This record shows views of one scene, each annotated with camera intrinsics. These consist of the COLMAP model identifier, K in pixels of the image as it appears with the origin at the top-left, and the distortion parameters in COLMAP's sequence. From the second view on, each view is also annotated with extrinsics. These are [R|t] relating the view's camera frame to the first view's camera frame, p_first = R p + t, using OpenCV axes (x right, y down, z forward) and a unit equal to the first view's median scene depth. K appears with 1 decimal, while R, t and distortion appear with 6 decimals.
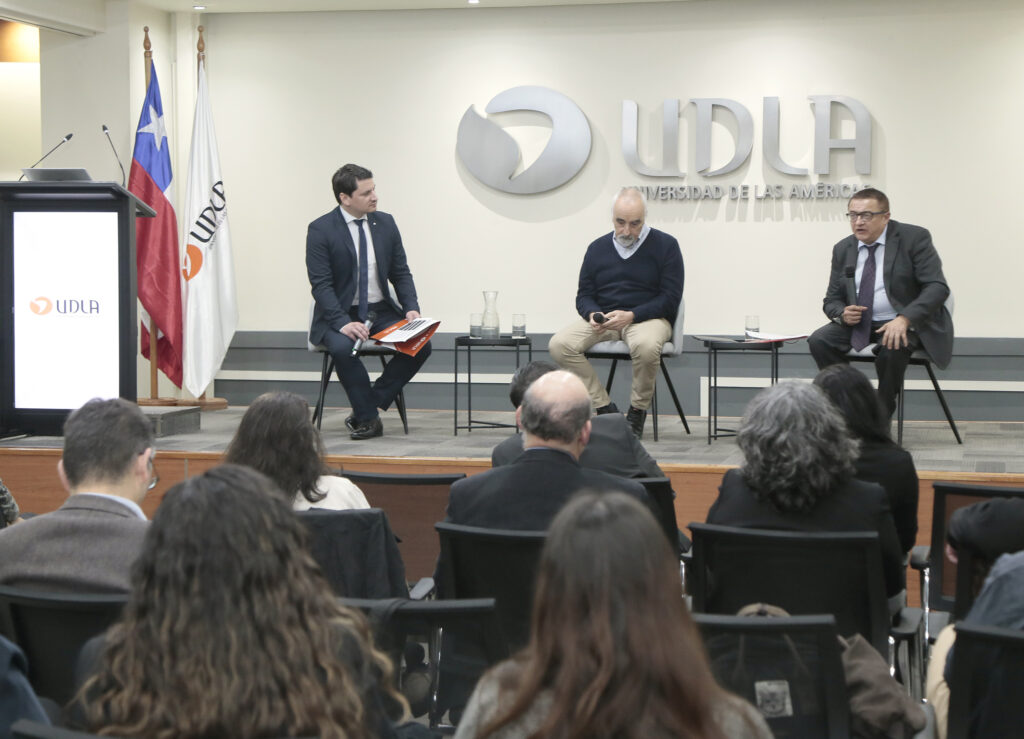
lens RADIAL K [[1857.8, 0, 541.2], [0, 1857.8, 369.8], [0, 0, 1]] dist [0.177849, -0.080041]
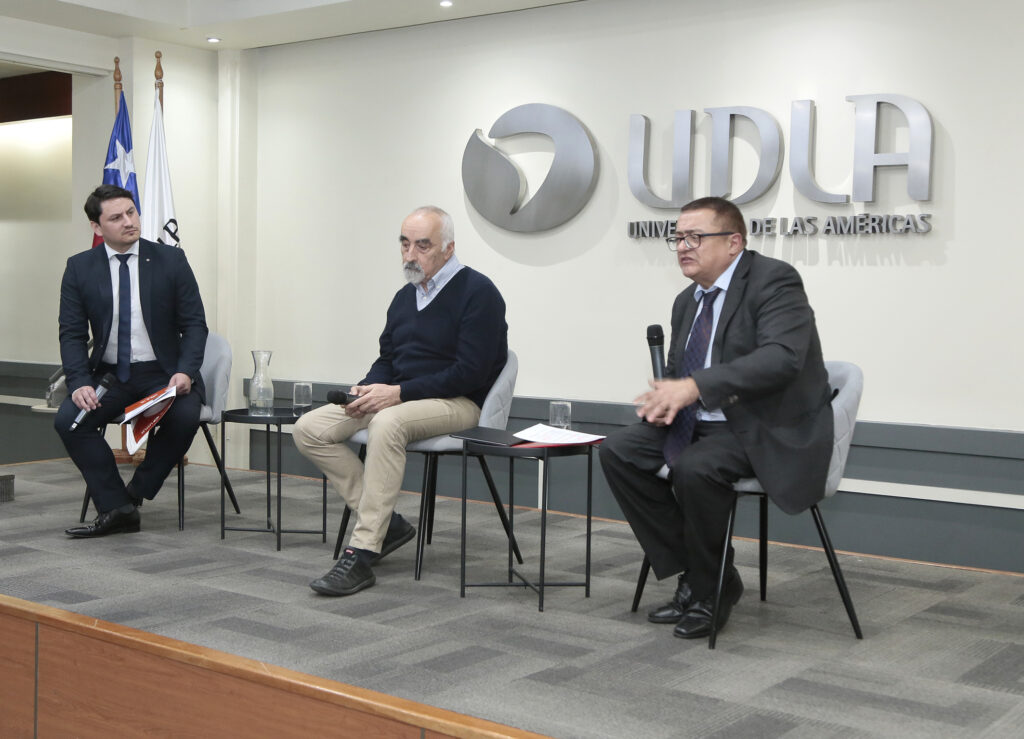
lens RADIAL K [[1295.0, 0, 512.0], [0, 1295.0, 369.5], [0, 0, 1]] dist [0.007651, 0.013718]
pose [[0.911120, 0.036485, -0.410523, 0.236660], [-0.041001, 0.999157, -0.002199, -0.032175], [0.410096, 0.018836, 0.911848, 0.482439]]
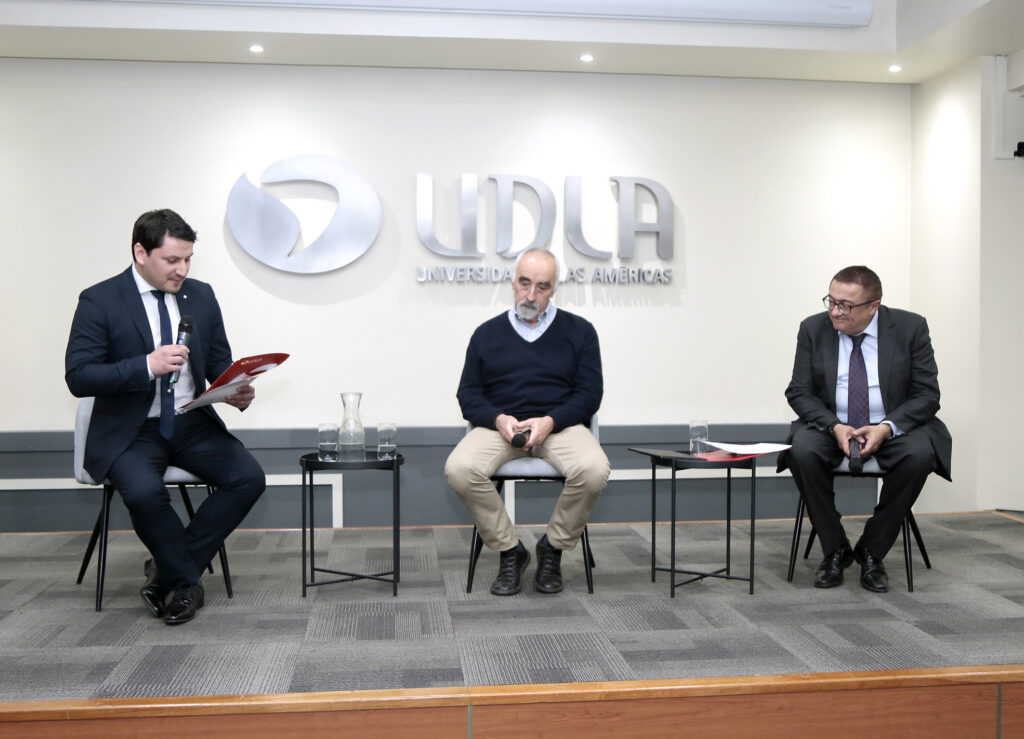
lens RADIAL K [[1066.8, 0, 512.0], [0, 1066.8, 369.5], [0, 0, 1]] dist [-0.025655, -0.007289]
pose [[0.943855, -0.009591, 0.330221, -0.088813], [0.020059, 0.999398, -0.028309, -0.032737], [-0.329750, 0.033344, 0.943479, 0.503227]]
